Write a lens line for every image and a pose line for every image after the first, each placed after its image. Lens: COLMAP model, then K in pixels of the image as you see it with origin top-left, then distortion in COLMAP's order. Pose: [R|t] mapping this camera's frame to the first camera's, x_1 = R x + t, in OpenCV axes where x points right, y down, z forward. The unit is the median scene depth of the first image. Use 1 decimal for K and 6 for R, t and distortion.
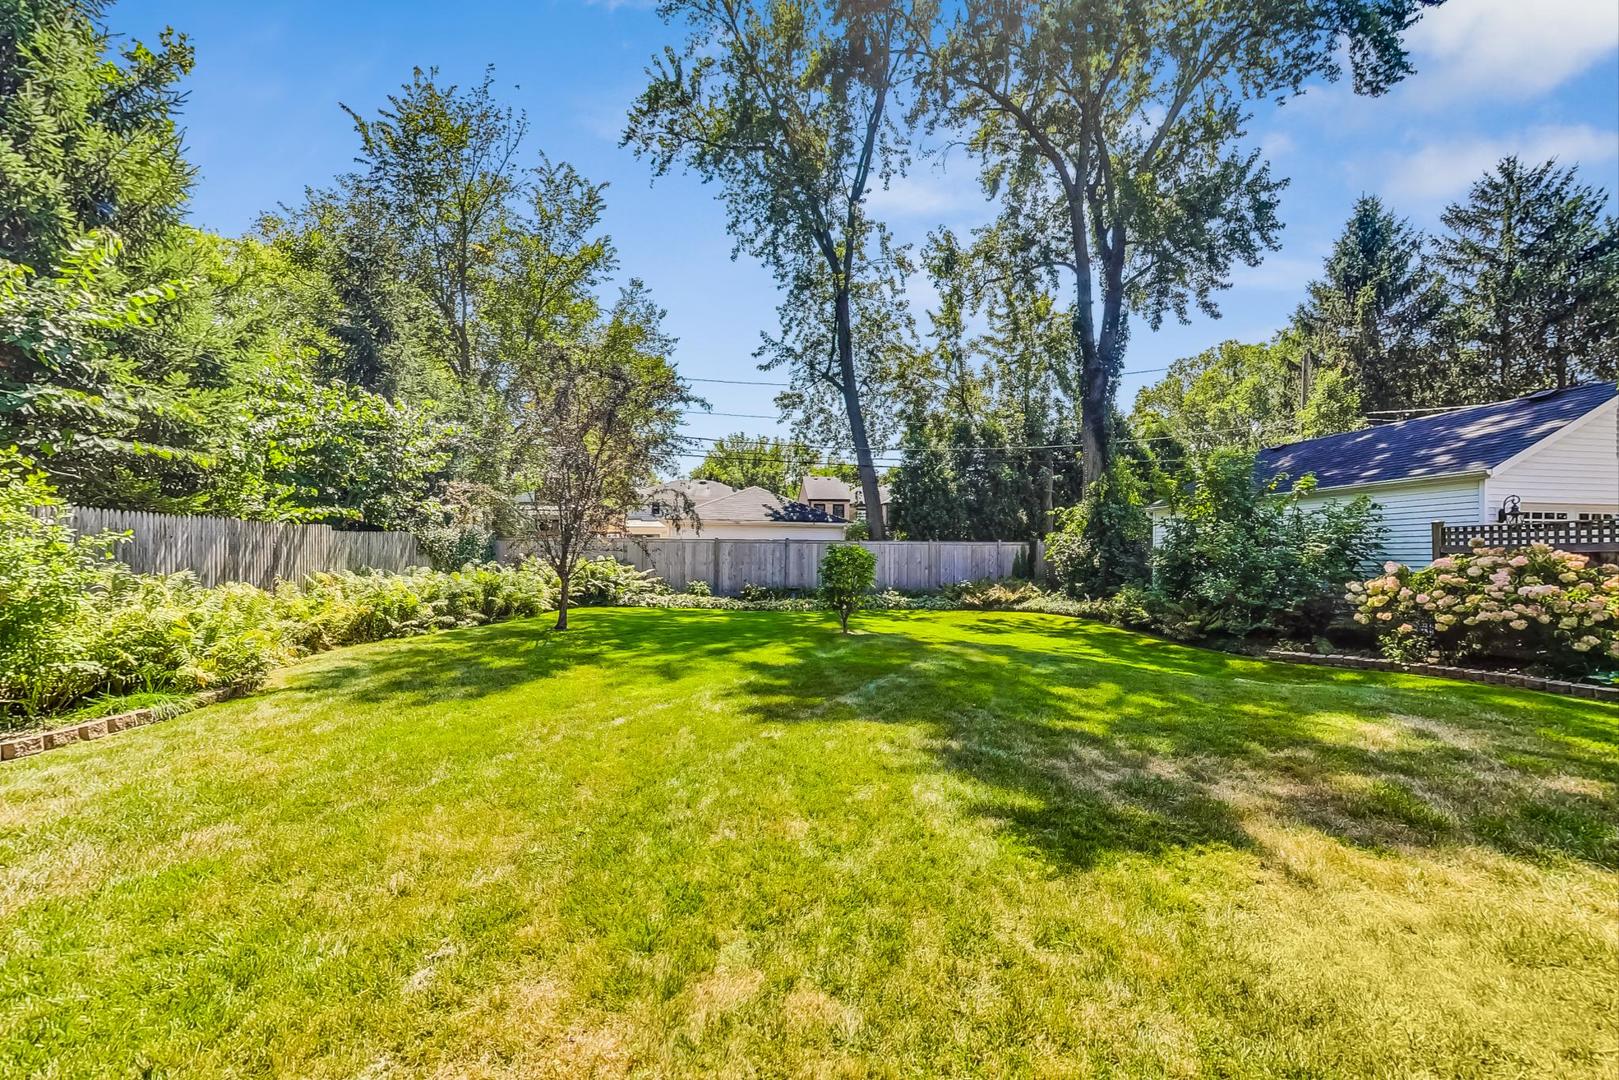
lens RADIAL K [[638.3, 0, 819.8], [0, 638.3, 555.4], [0, 0, 1]] dist [-0.000062, -0.000087]
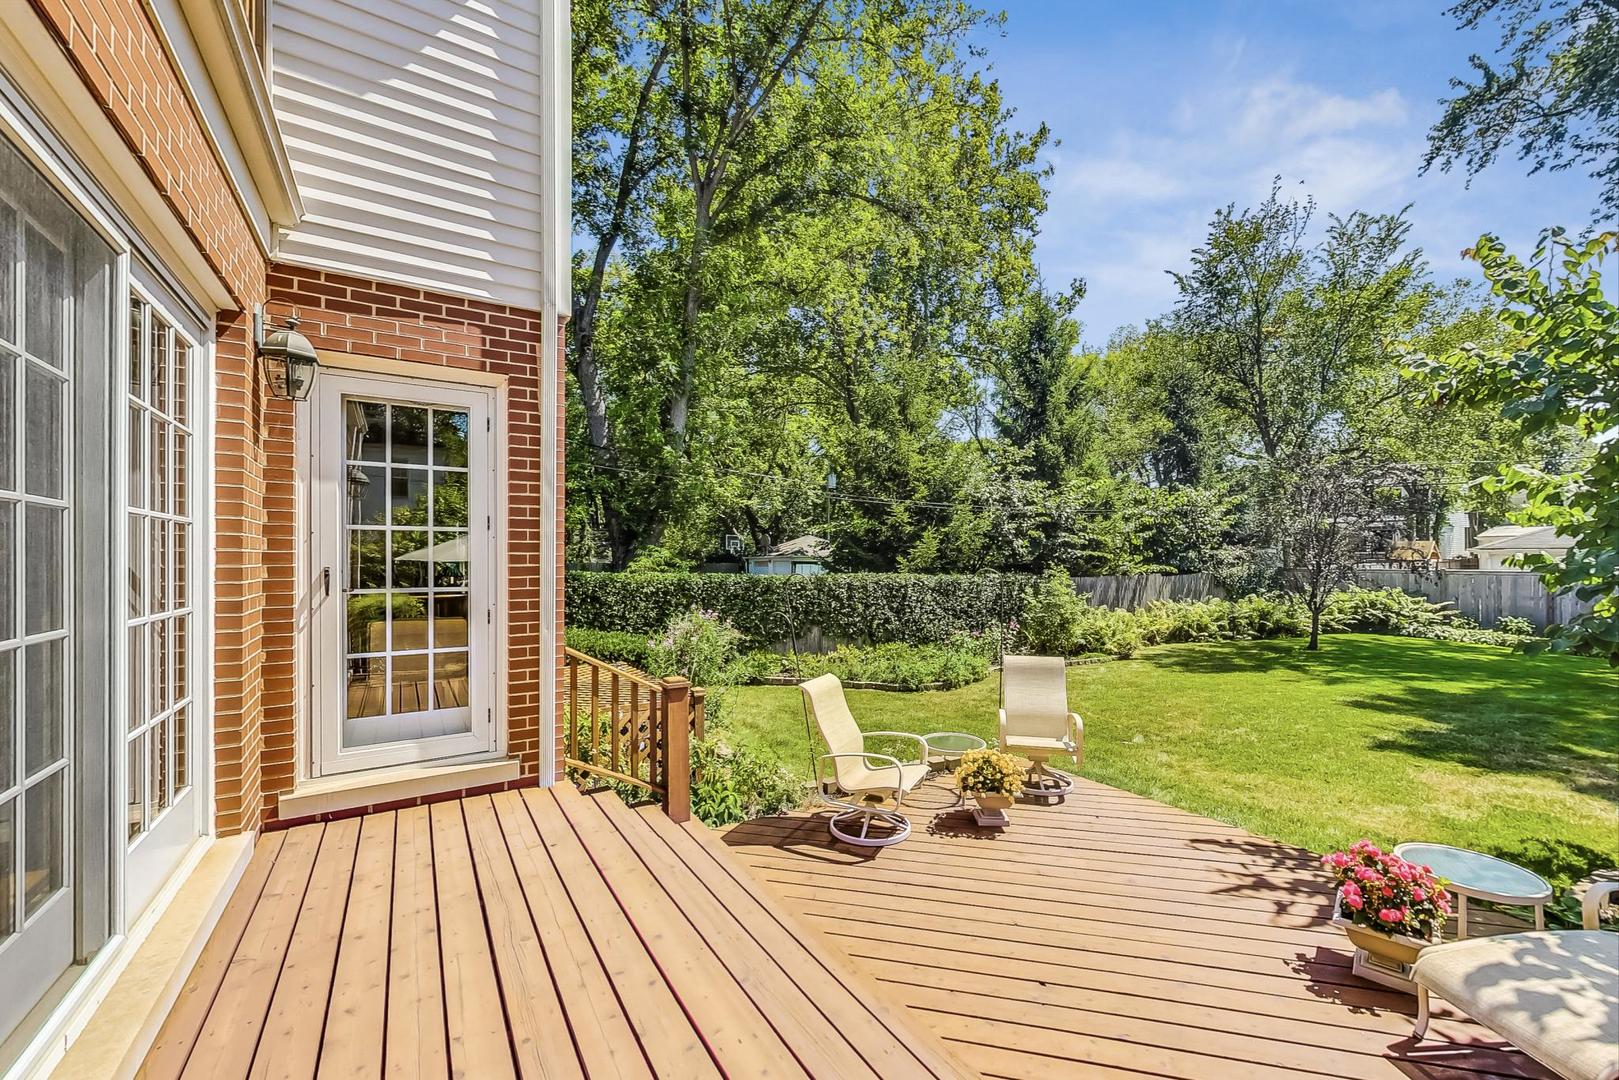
lens RADIAL K [[638.3, 0, 819.8], [0, 638.3, 555.4], [0, 0, 1]] dist [-0.000062, -0.000087]
pose [[0.403803, -0.011450, -0.914774, 0.420216], [0.006647, 0.999932, -0.009581, -0.079045], [0.914822, -0.002211, 0.403852, -0.514374]]
